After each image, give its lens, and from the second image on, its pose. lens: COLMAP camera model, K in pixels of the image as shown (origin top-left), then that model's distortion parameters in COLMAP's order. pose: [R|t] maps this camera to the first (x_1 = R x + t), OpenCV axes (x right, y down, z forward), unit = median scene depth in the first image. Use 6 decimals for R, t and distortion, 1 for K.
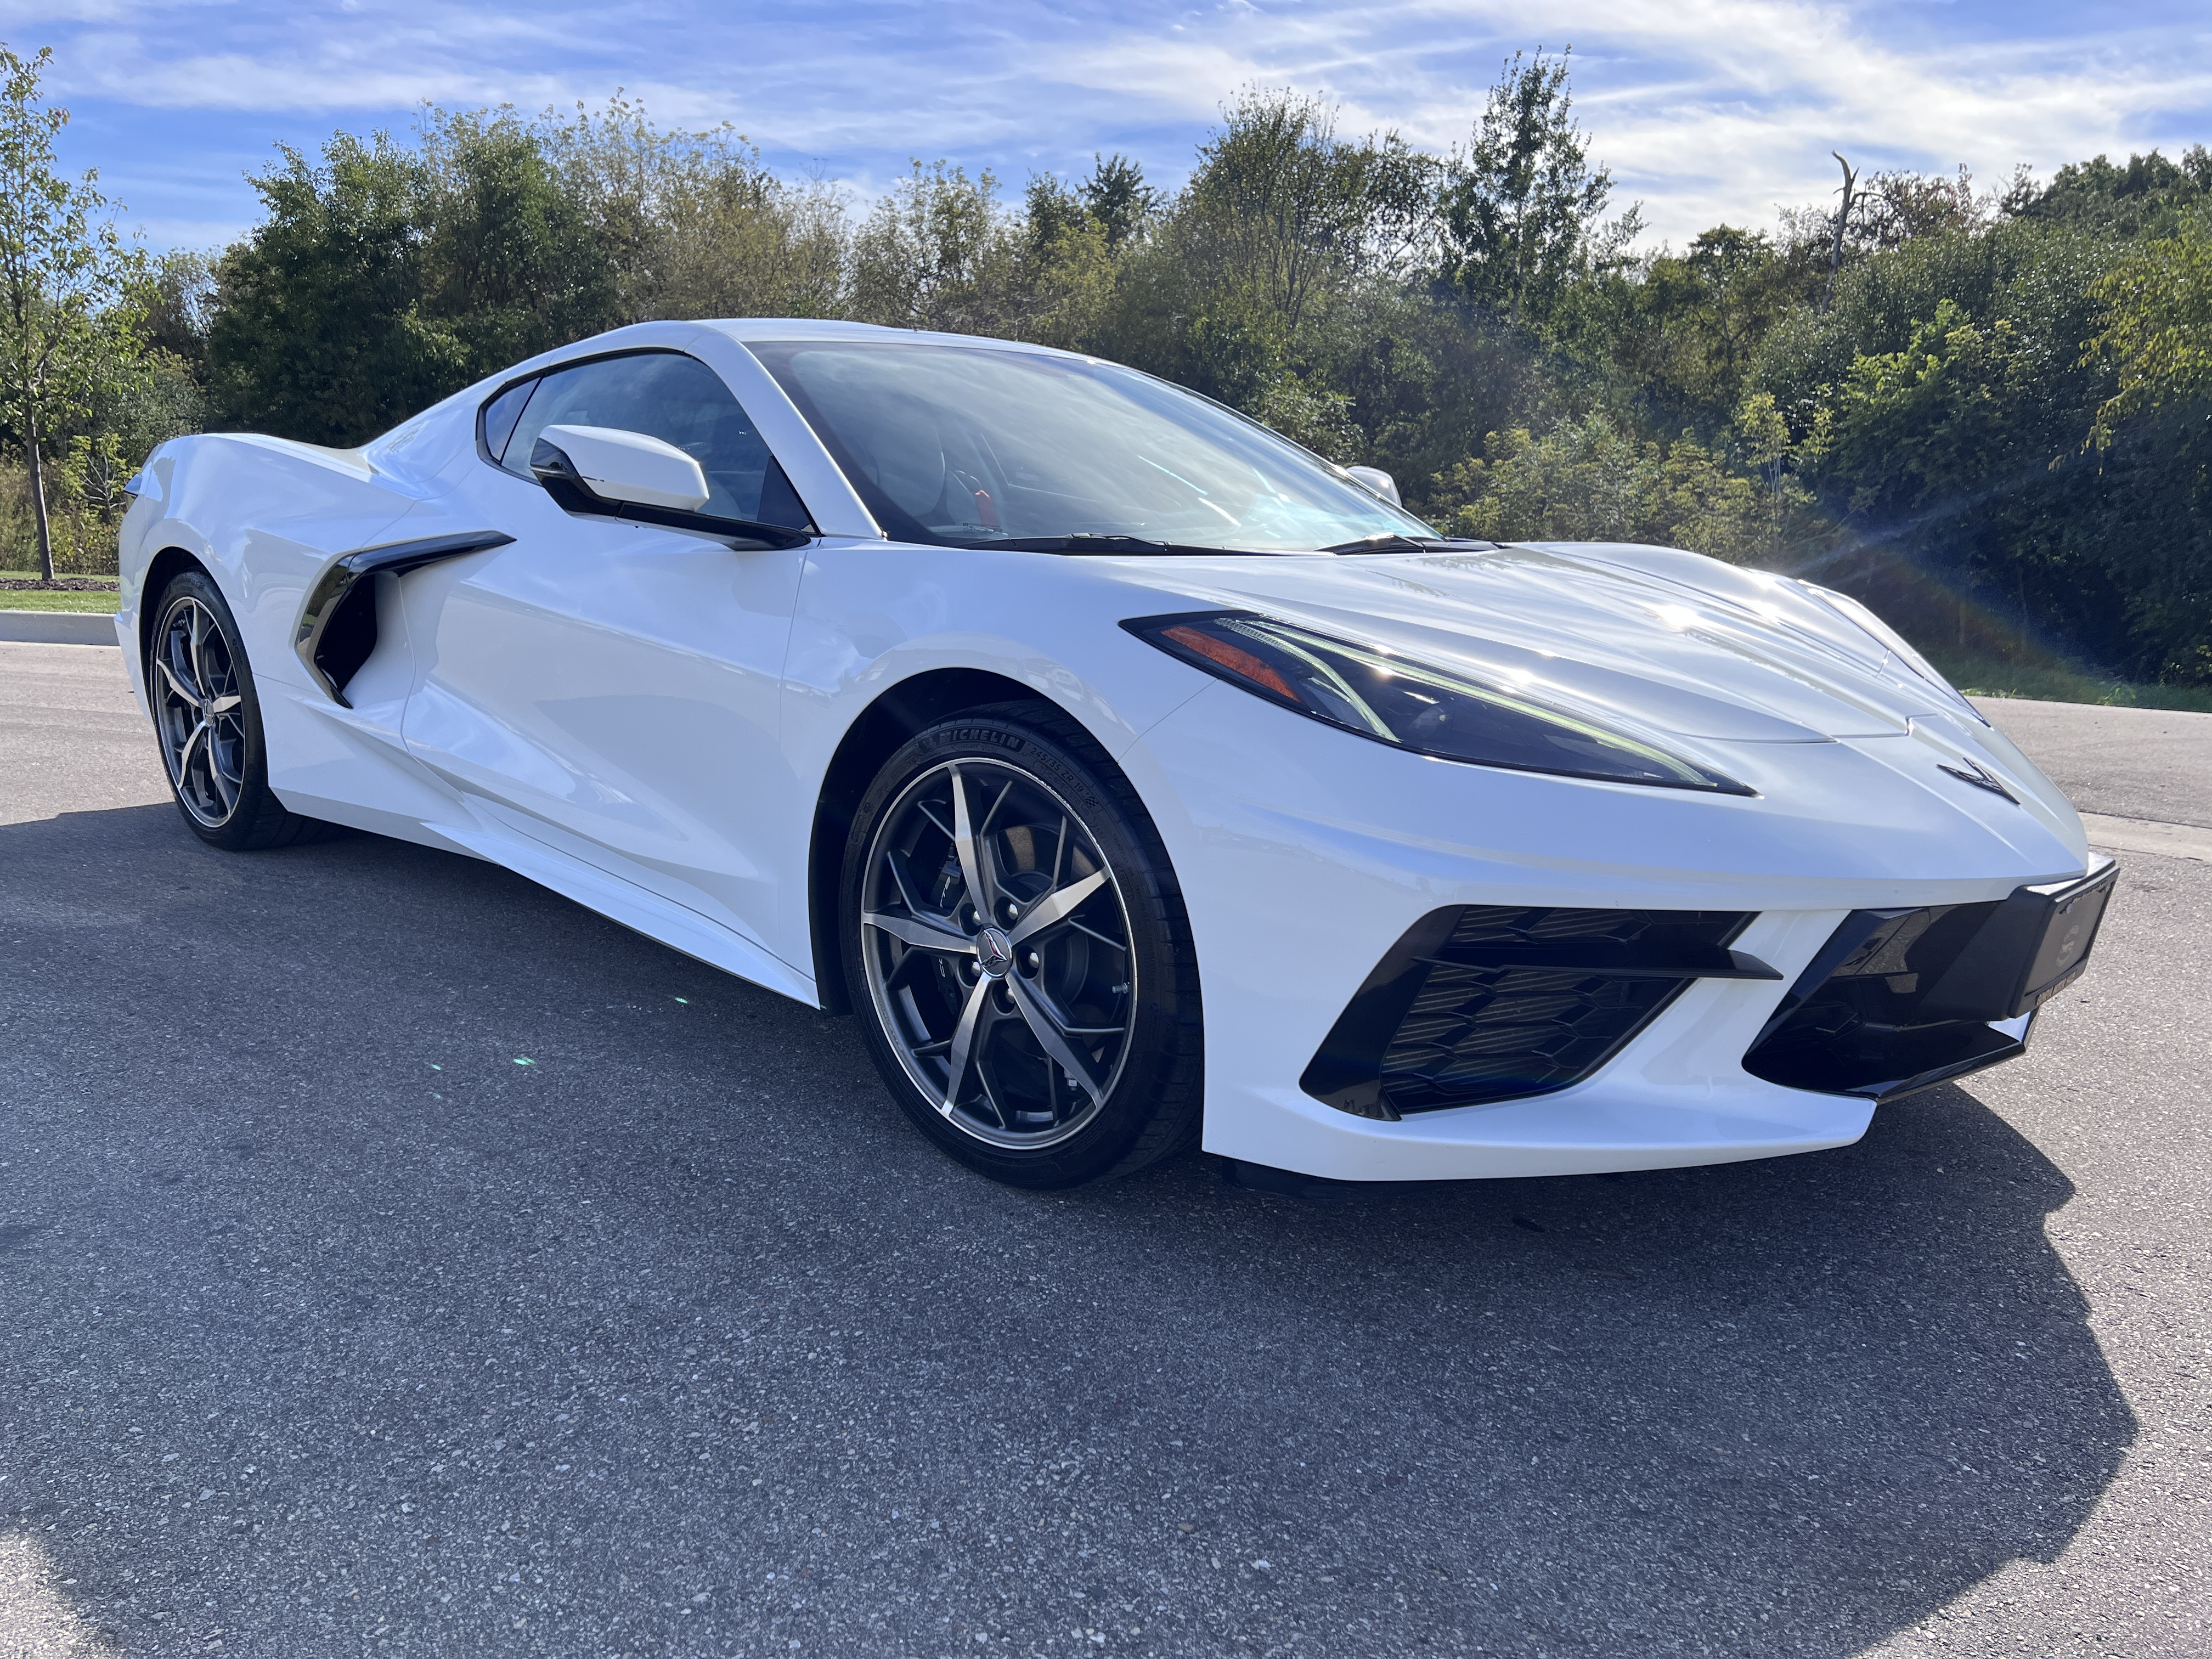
lens RADIAL K [[1657.0, 0, 1106.0], [0, 1657.0, 829.5], [0, 0, 1]] dist [0.042912, -0.047966]
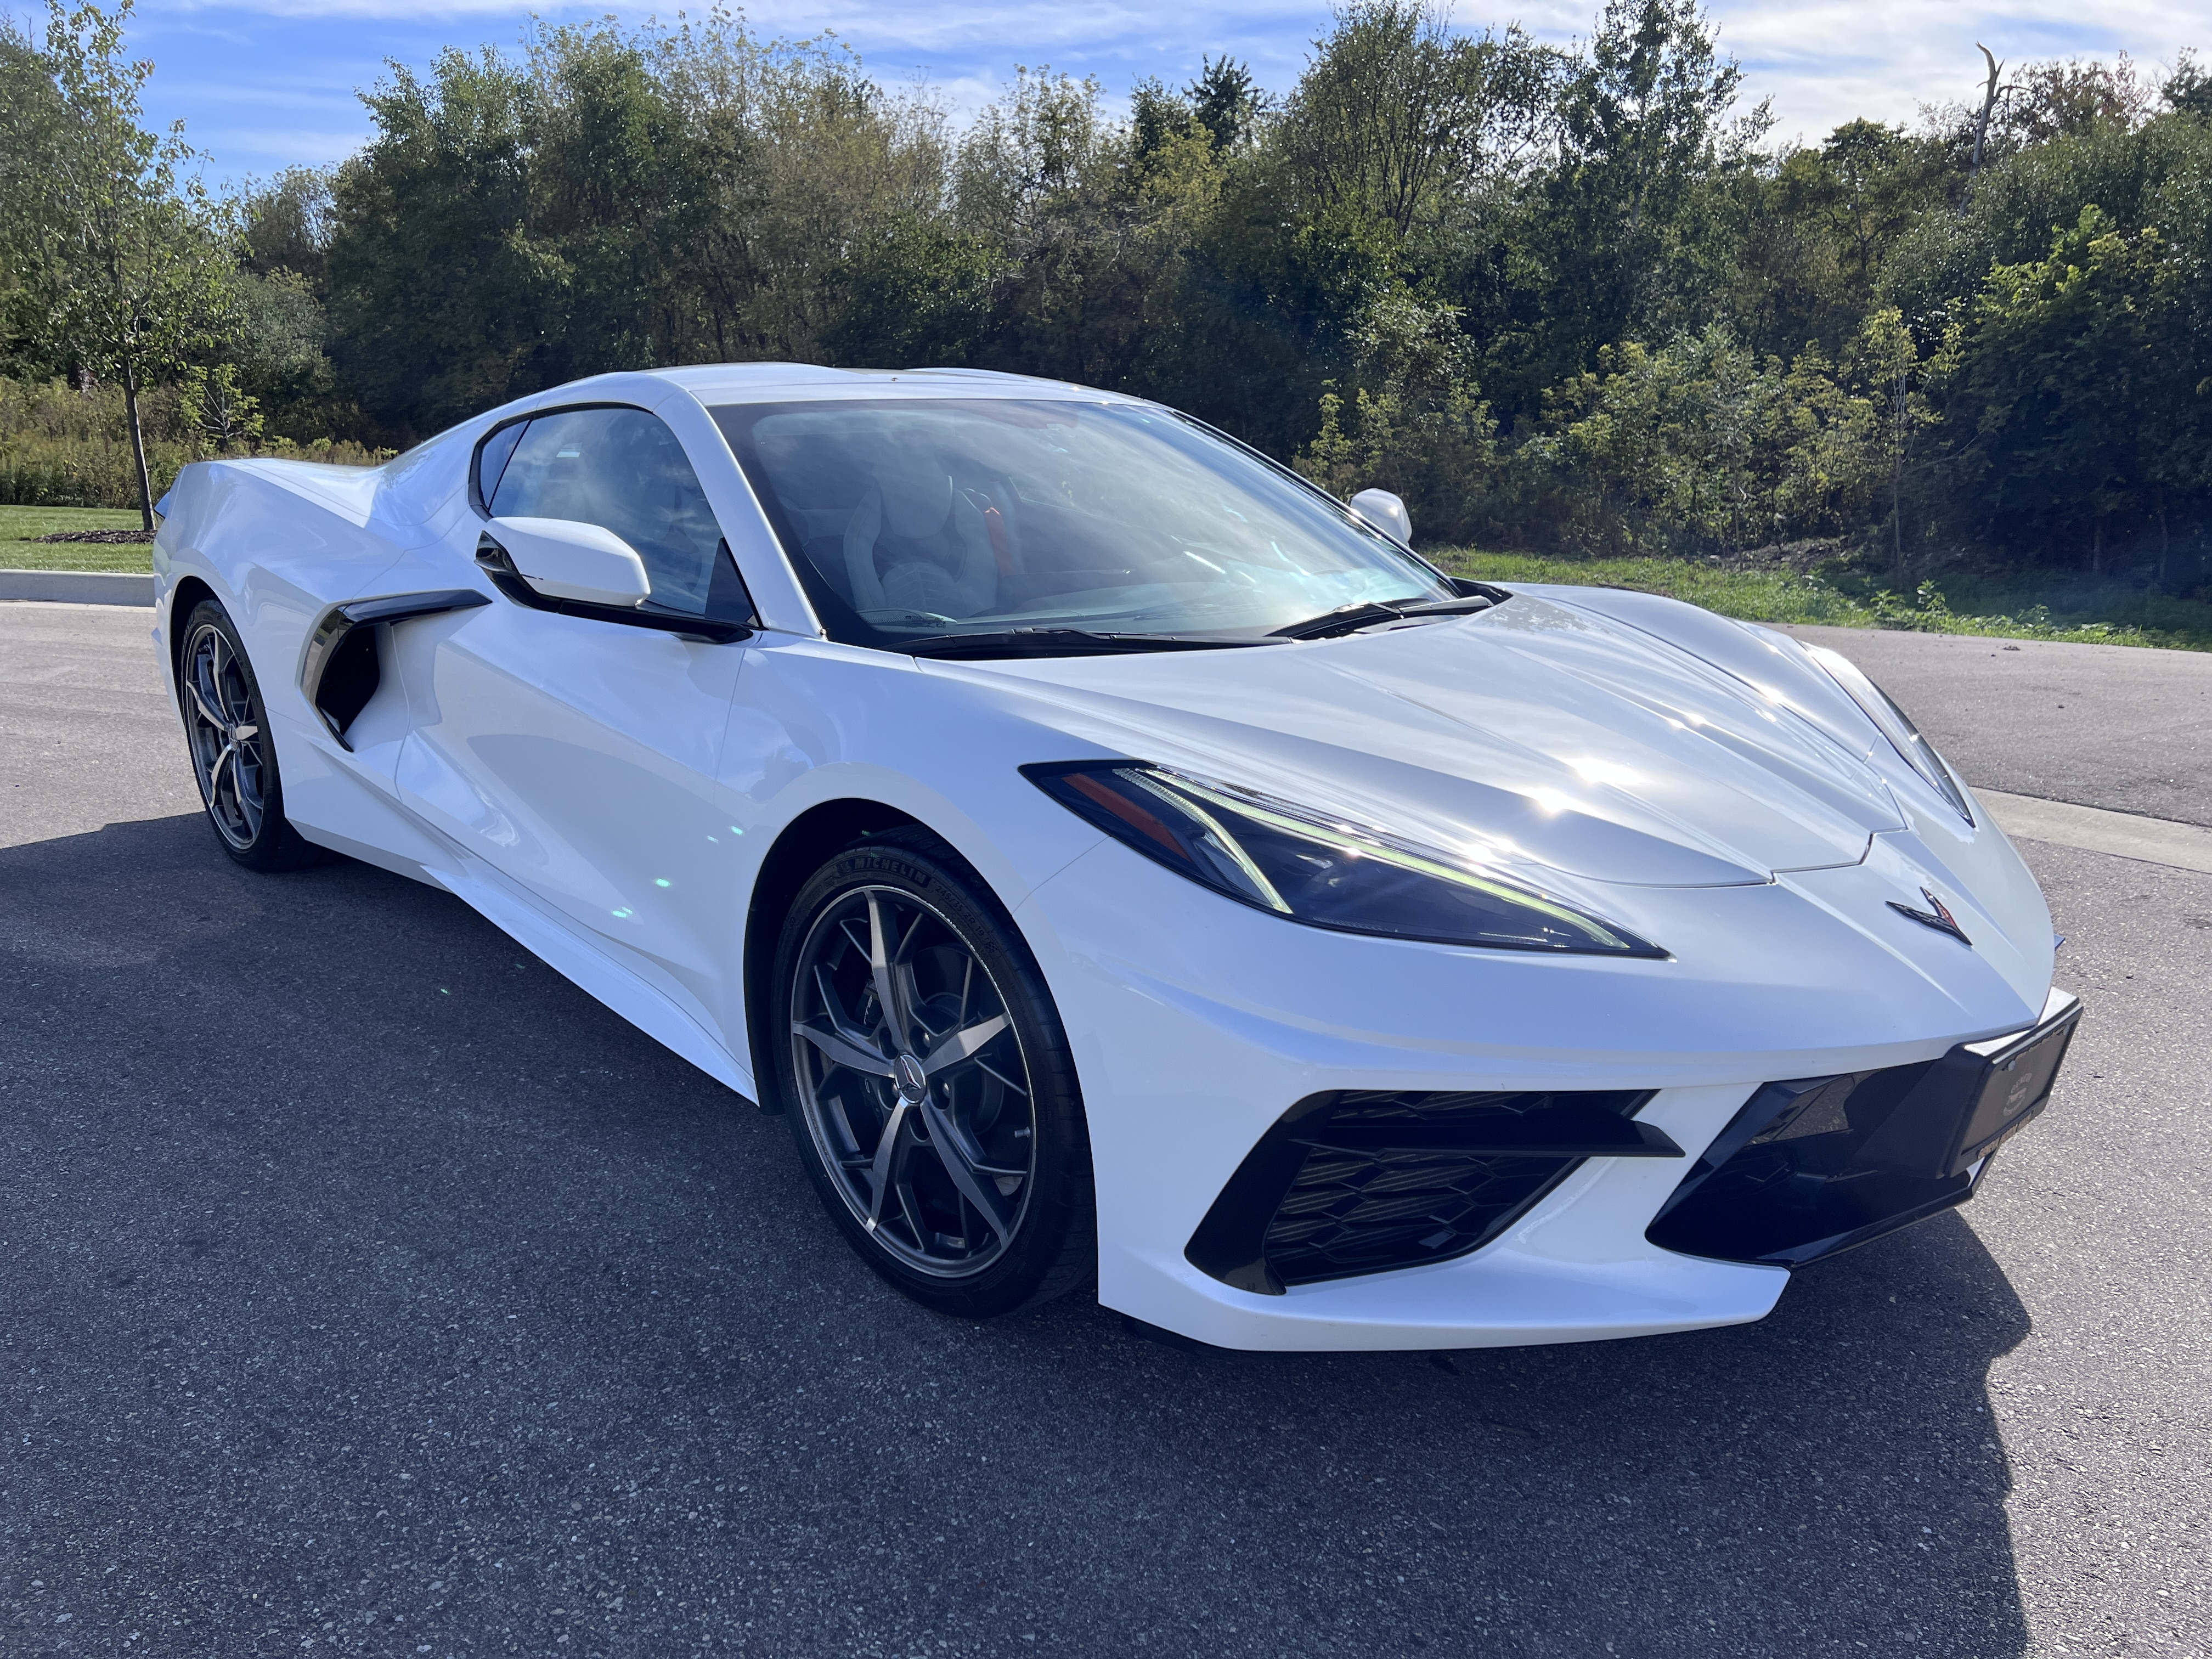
lens RADIAL K [[1656.6, 0, 1111.9], [0, 1656.6, 832.2], [0, 0, 1]] dist [0.046070, -0.052729]
pose [[0.998143, 0.008232, -0.060353, 0.105171], [-0.004981, 0.998538, 0.053816, -0.119777], [0.060708, -0.053415, 0.996725, 0.019245]]
